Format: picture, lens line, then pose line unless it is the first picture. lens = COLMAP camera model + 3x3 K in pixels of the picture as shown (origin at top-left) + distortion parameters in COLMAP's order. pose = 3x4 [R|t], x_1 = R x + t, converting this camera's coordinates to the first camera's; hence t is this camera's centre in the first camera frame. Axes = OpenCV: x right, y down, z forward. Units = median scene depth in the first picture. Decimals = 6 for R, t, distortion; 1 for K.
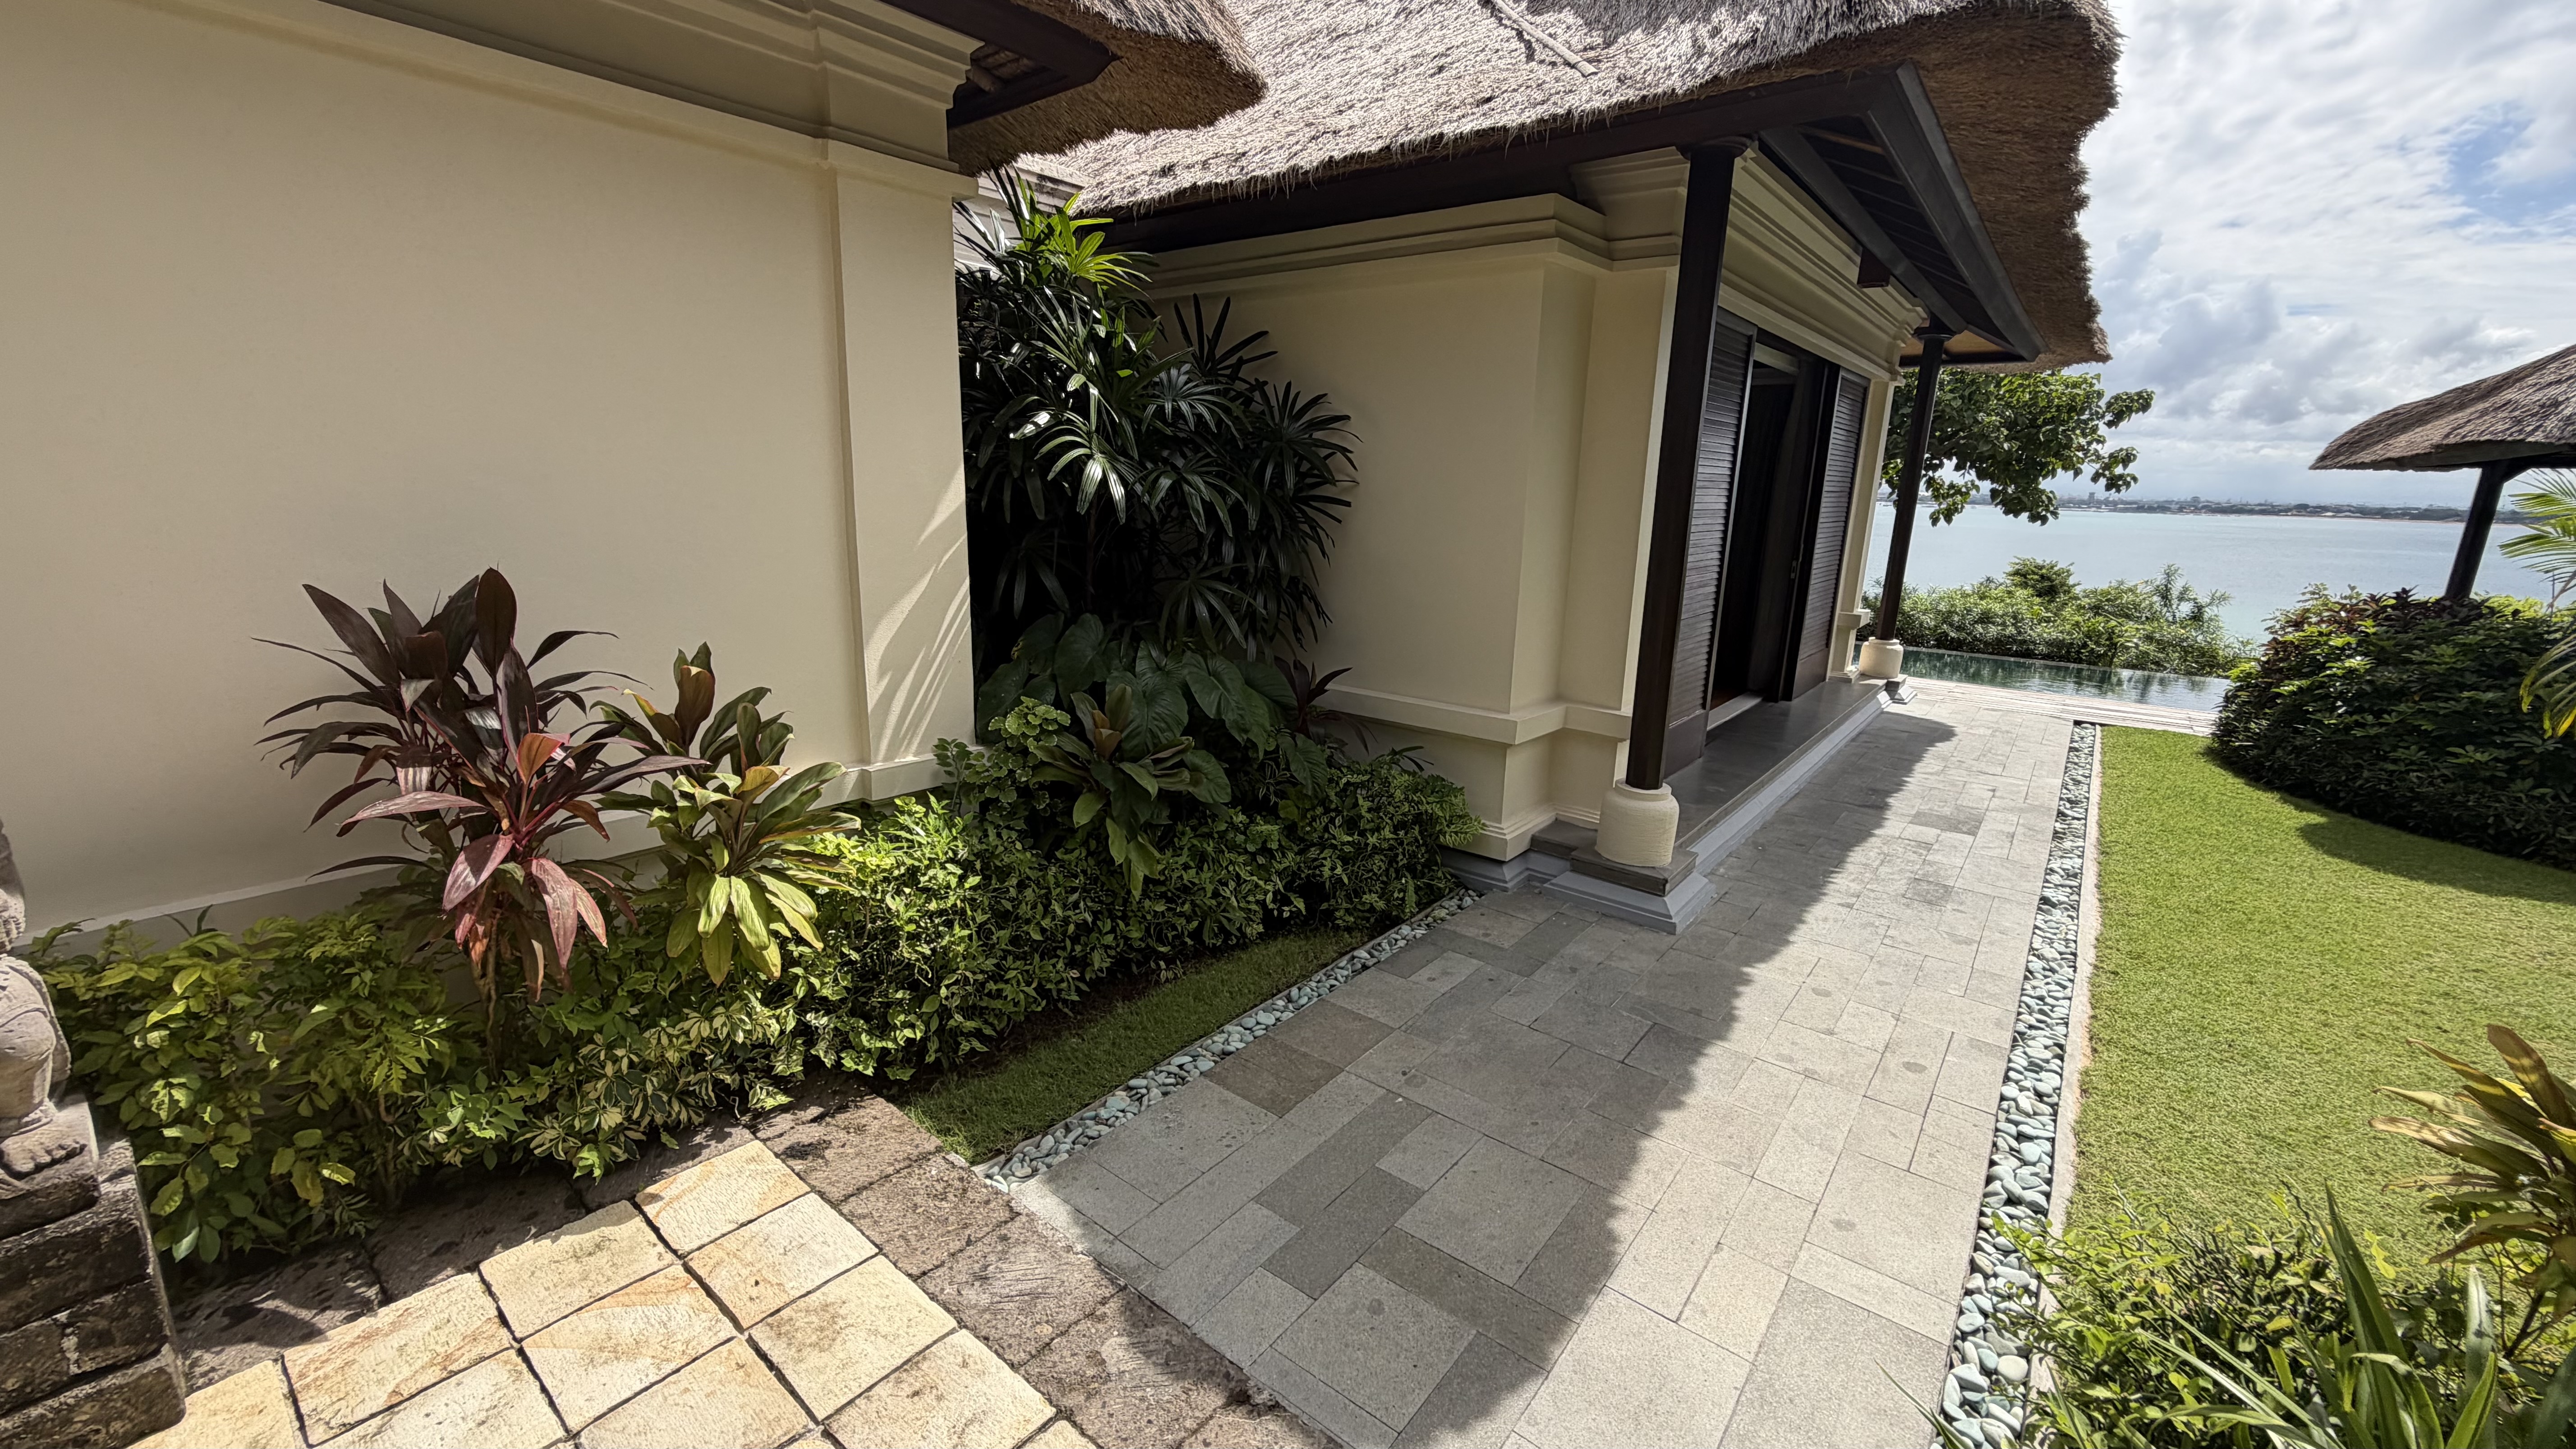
lens RADIAL K [[1027.9, 0, 1280.0], [0, 1027.9, 720.6], [0, 0, 1]] dist [0.000205, -0.000191]
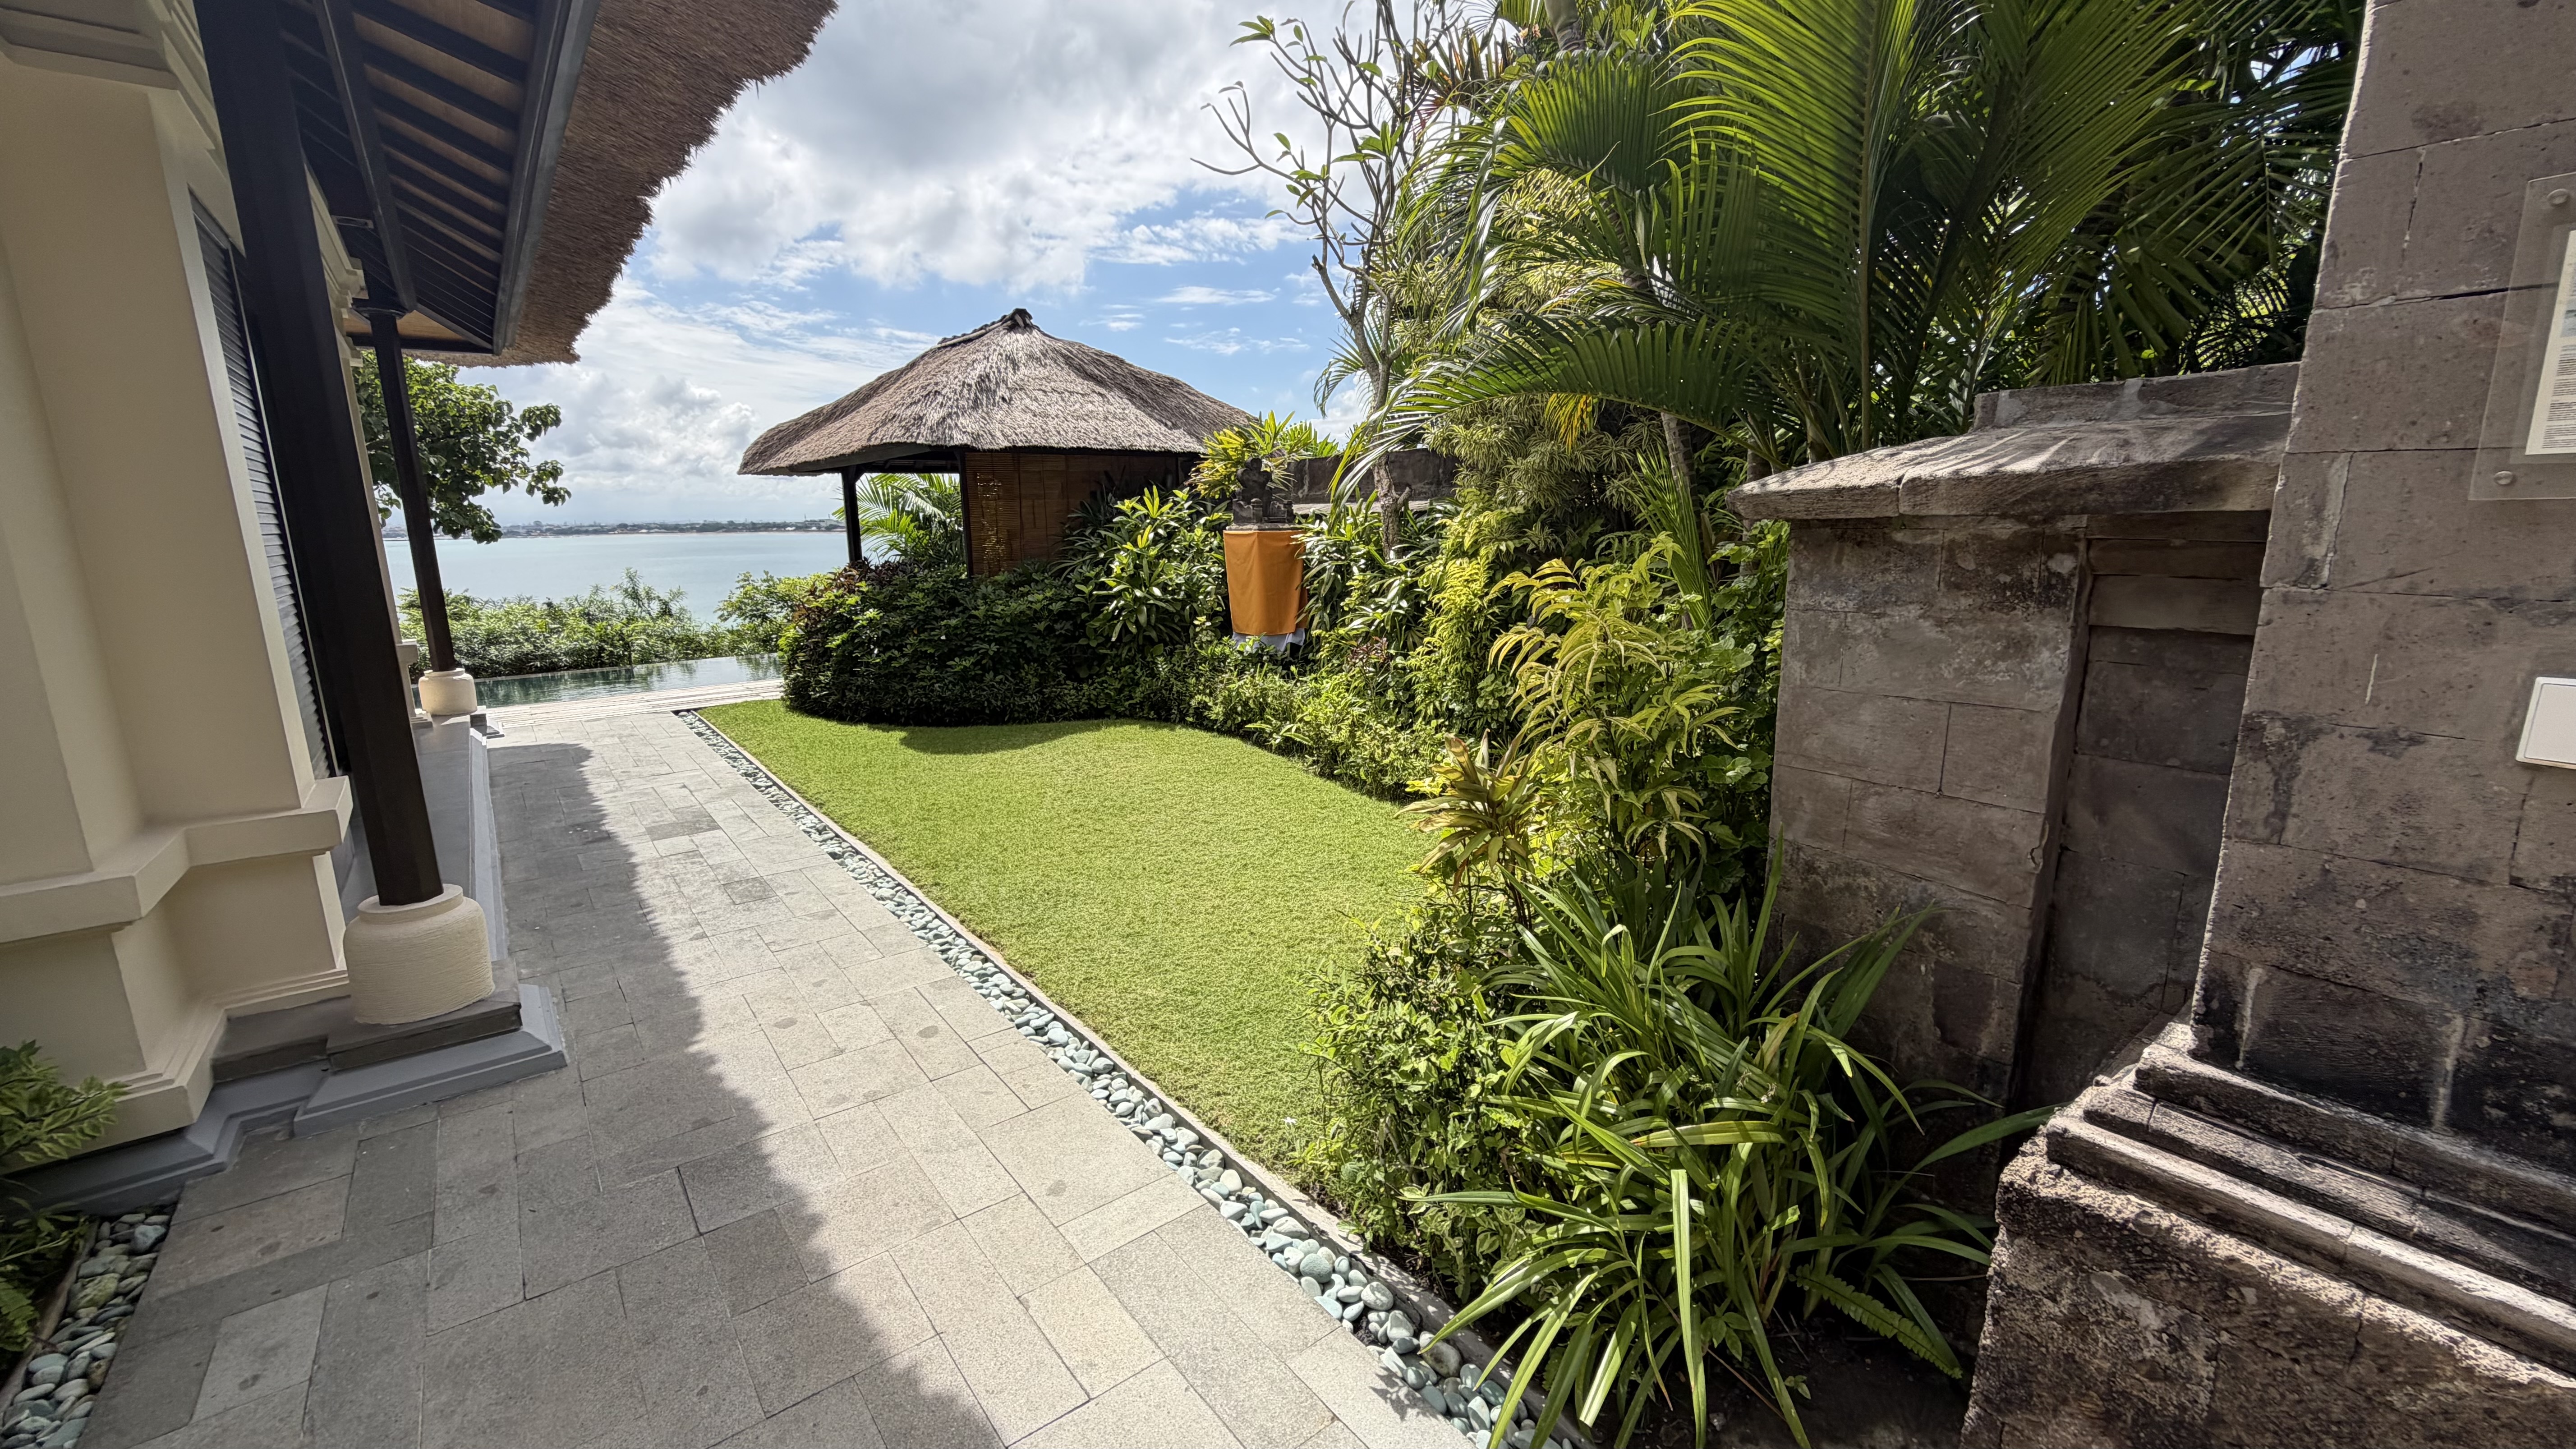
lens RADIAL K [[1027.9, 0, 1280.0], [0, 1027.9, 720.6], [0, 0, 1]] dist [0.000205, -0.000191]
pose [[0.233323, -0.221476, 0.946842, -0.114573], [0.245960, 0.955495, 0.162890, -0.016185], [-0.940779, 0.194879, 0.277413, 0.245973]]
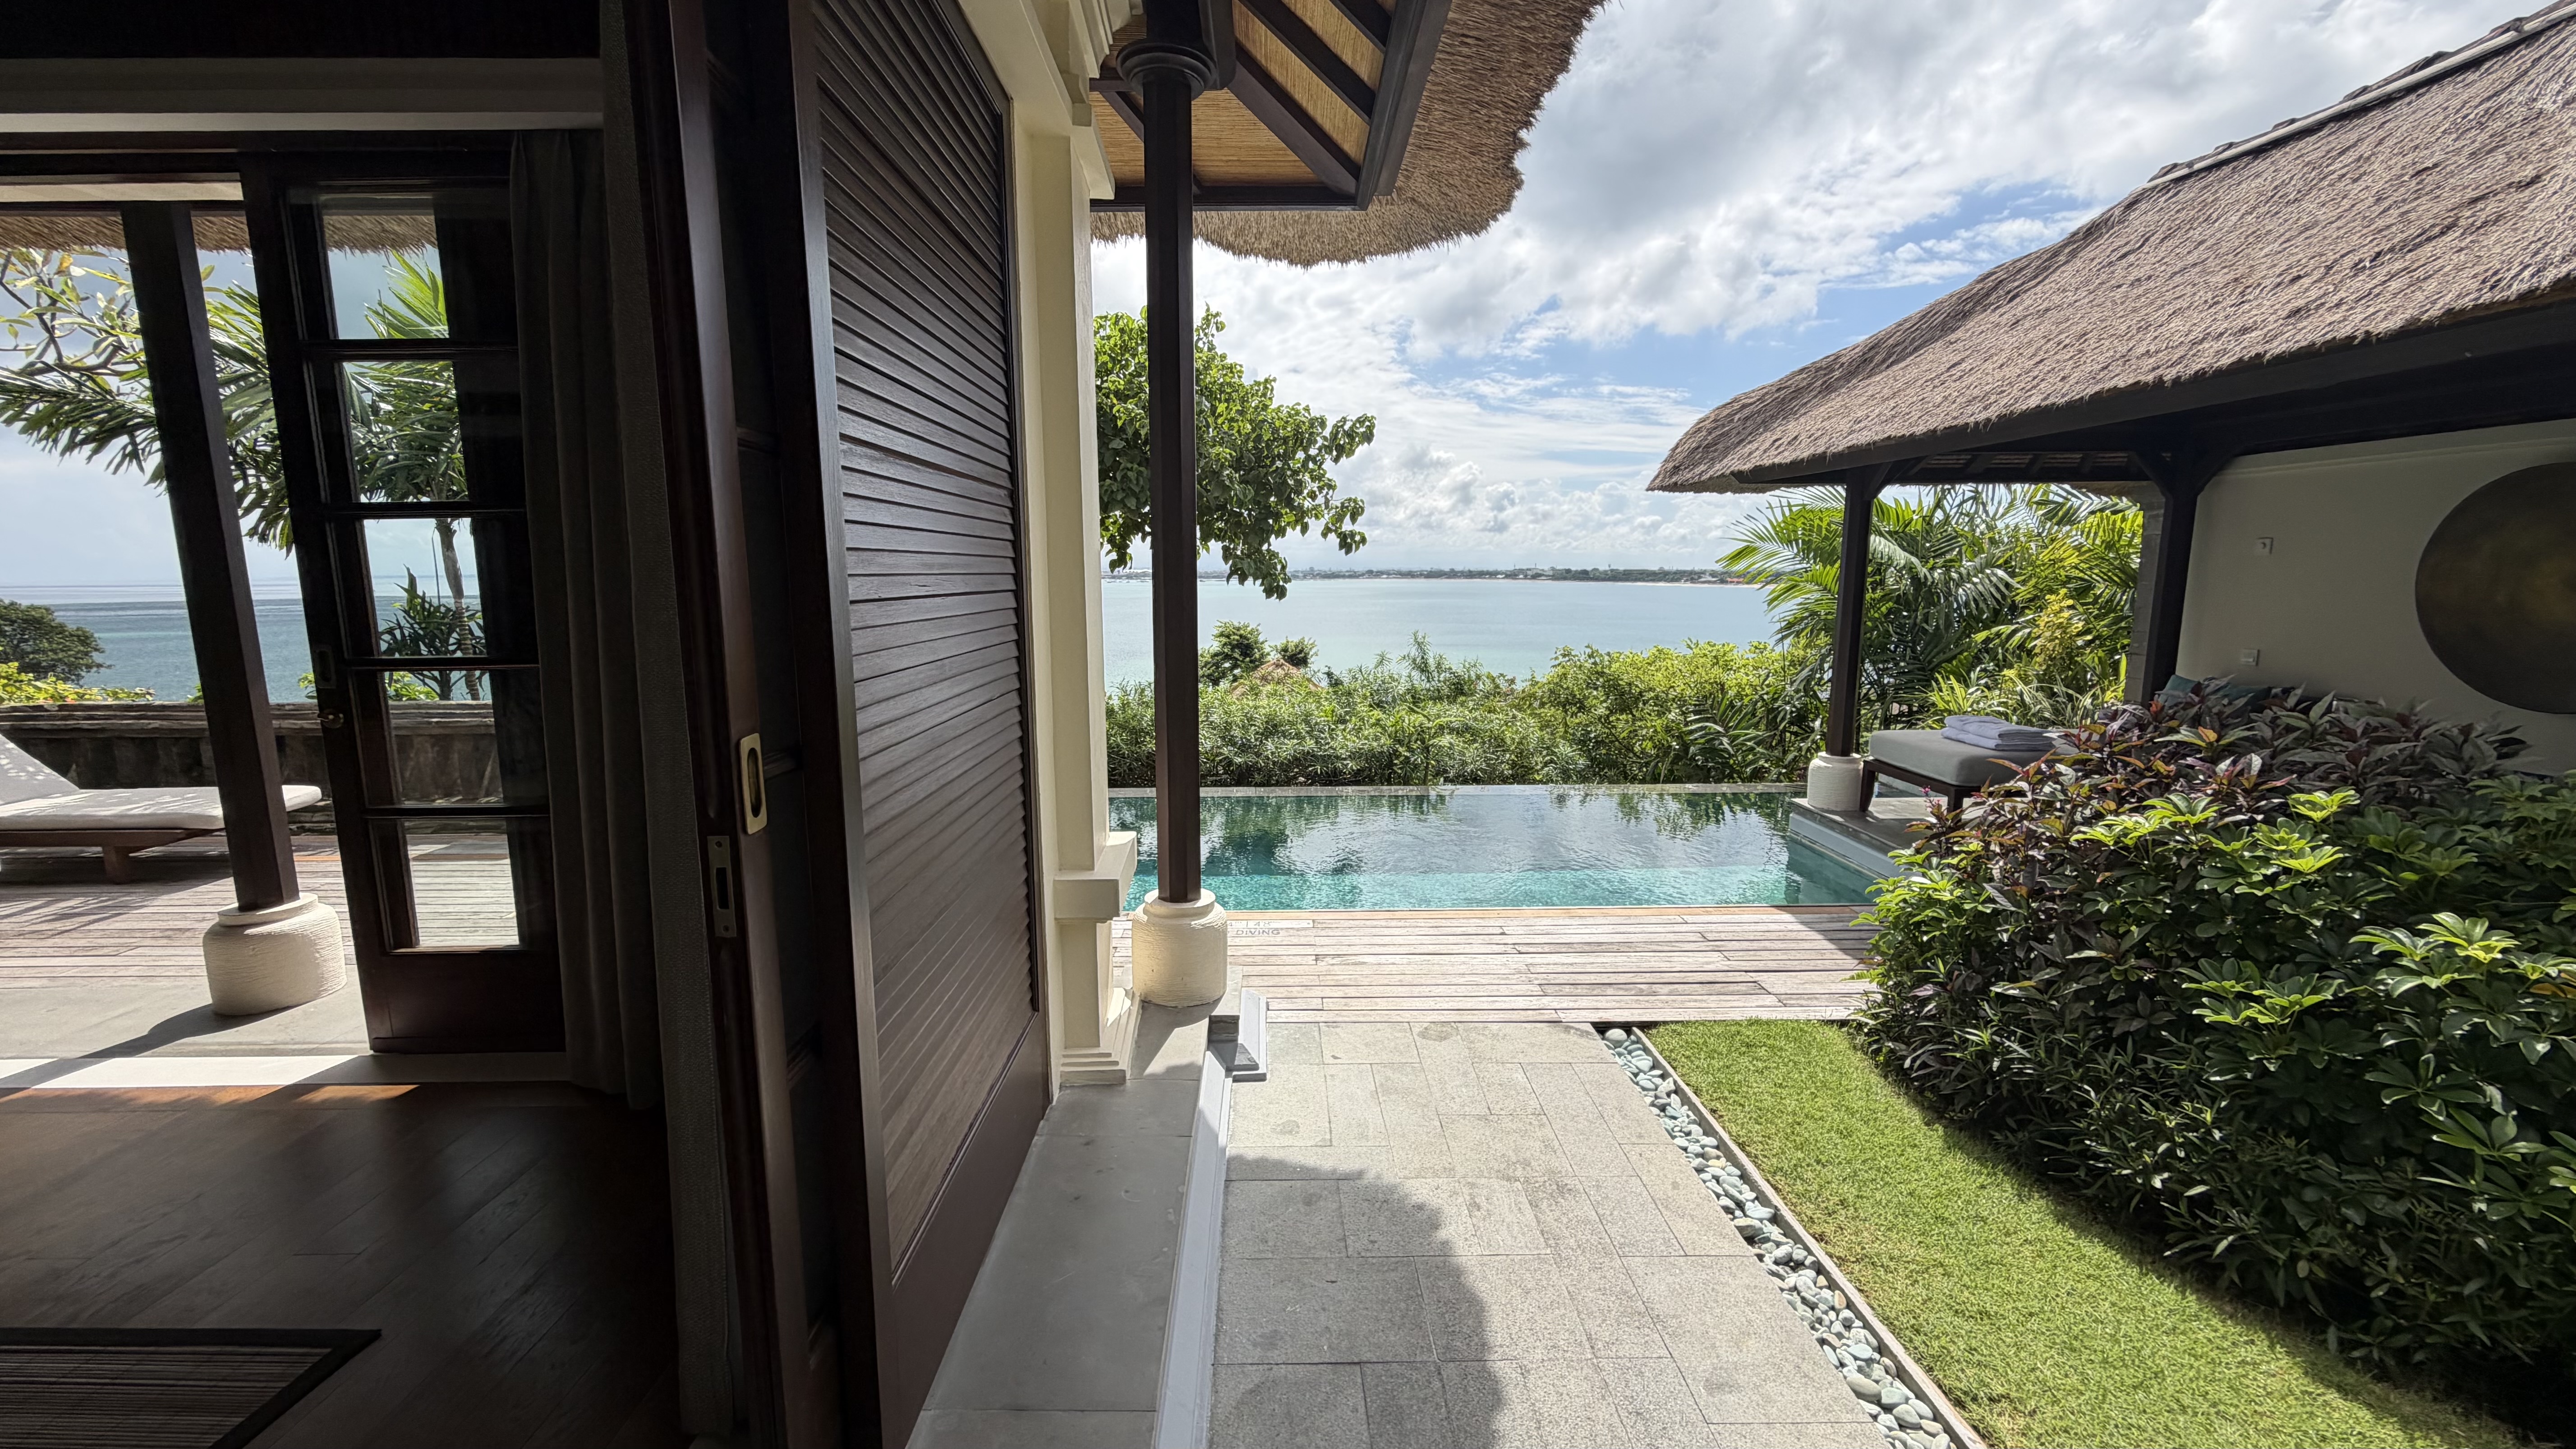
lens RADIAL K [[1027.9, 0, 1280.0], [0, 1027.9, 720.6], [0, 0, 1]] dist [0.000205, -0.000191]
pose [[0.771525, -0.121058, 0.624576, 0.737934], [0.170635, 0.985135, -0.019839, -0.245480], [-0.612889, 0.121881, 0.780712, 1.283432]]
